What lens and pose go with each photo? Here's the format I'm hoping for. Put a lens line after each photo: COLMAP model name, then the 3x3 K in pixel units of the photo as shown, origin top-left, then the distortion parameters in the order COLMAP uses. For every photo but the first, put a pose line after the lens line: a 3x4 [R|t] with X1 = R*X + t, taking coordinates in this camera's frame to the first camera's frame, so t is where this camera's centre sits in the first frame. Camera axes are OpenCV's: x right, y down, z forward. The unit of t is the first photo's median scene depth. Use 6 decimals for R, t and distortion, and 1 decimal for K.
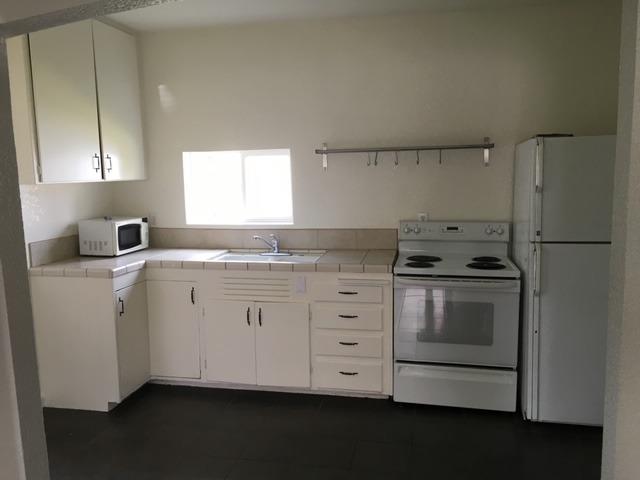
lens RADIAL K [[547.6, 0, 319.4], [0, 547.6, 238.6], [0, 0, 1]] dist [0.065330, 0.002158]
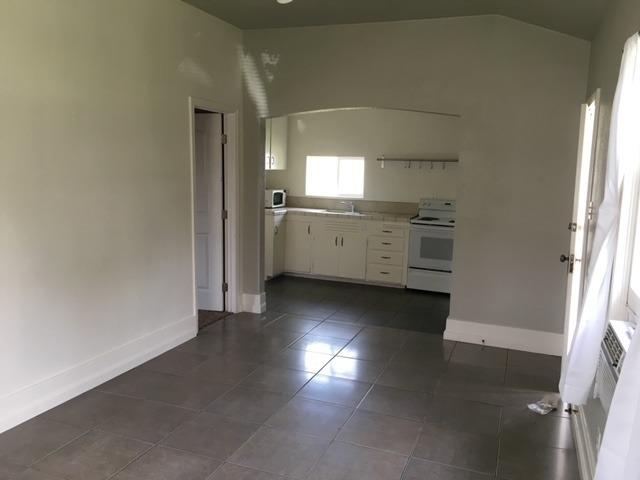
lens RADIAL K [[547.6, 0, 318.3], [0, 547.6, 236.7], [0, 0, 1]] dist [0.065330, 0.002158]
pose [[0.986189, 0.070480, -0.149877, 0.094819], [-0.070778, 0.997486, 0.003354, 0.115633], [0.149737, 0.007300, 0.988699, -0.900434]]
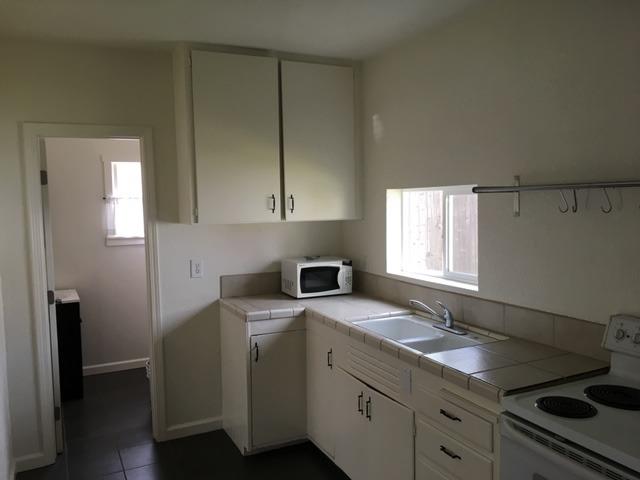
lens RADIAL K [[547.6, 0, 322.2], [0, 547.6, 239.4], [0, 0, 1]] dist [0.065330, 0.002158]
pose [[0.618776, 0.068169, -0.782604, 0.402668], [-0.097408, 0.995198, 0.009671, -0.084421], [0.779505, 0.070247, 0.622445, 0.427232]]
